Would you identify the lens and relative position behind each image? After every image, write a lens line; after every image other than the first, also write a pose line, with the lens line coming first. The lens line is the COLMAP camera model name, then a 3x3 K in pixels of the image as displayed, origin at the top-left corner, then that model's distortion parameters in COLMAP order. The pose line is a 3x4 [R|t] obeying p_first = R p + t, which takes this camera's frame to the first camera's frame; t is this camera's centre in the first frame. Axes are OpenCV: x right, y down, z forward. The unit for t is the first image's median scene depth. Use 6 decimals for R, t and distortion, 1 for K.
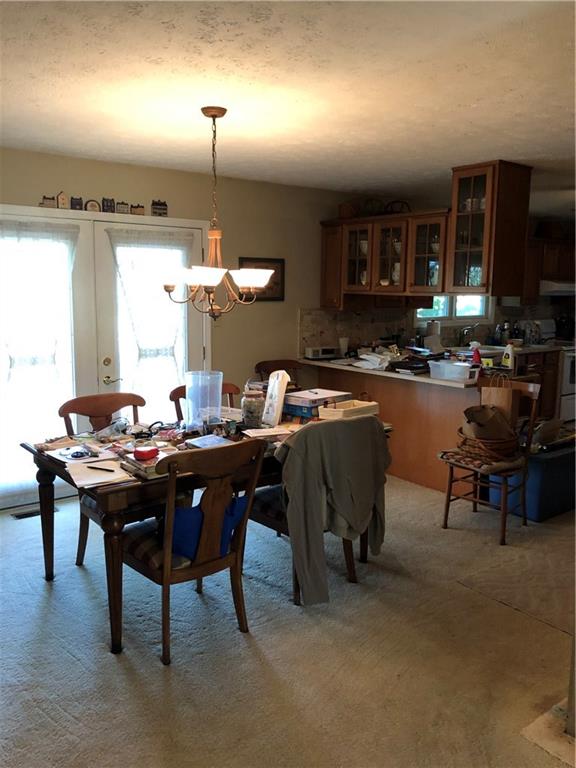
lens RADIAL K [[639.2, 0, 291.5], [0, 639.2, 385.5], [0, 0, 1]] dist [0.016746, 0.006292]
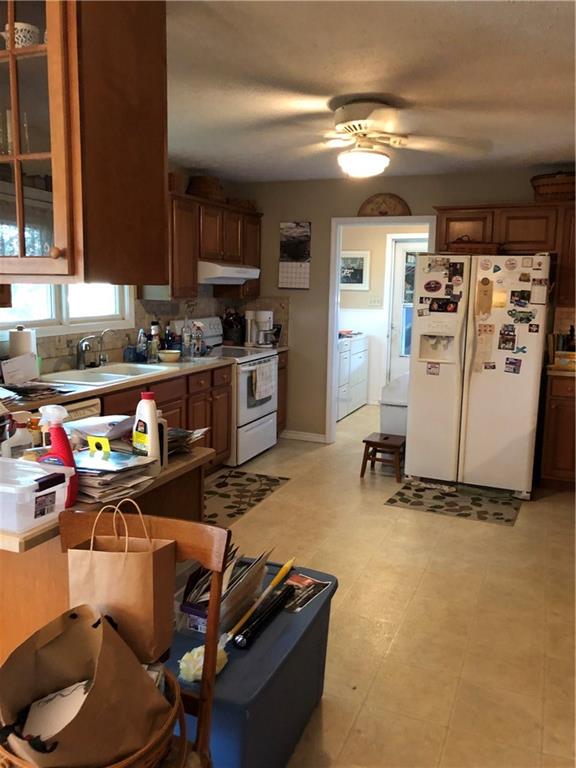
lens RADIAL K [[639.2, 0, 289.5], [0, 639.2, 382.7], [0, 0, 1]] dist [0.016746, 0.006292]
pose [[0.872171, -0.070917, 0.484033, 0.139386], [0.064274, 0.997471, 0.030328, -0.051712], [-0.484960, 0.004660, 0.874524, 0.371130]]
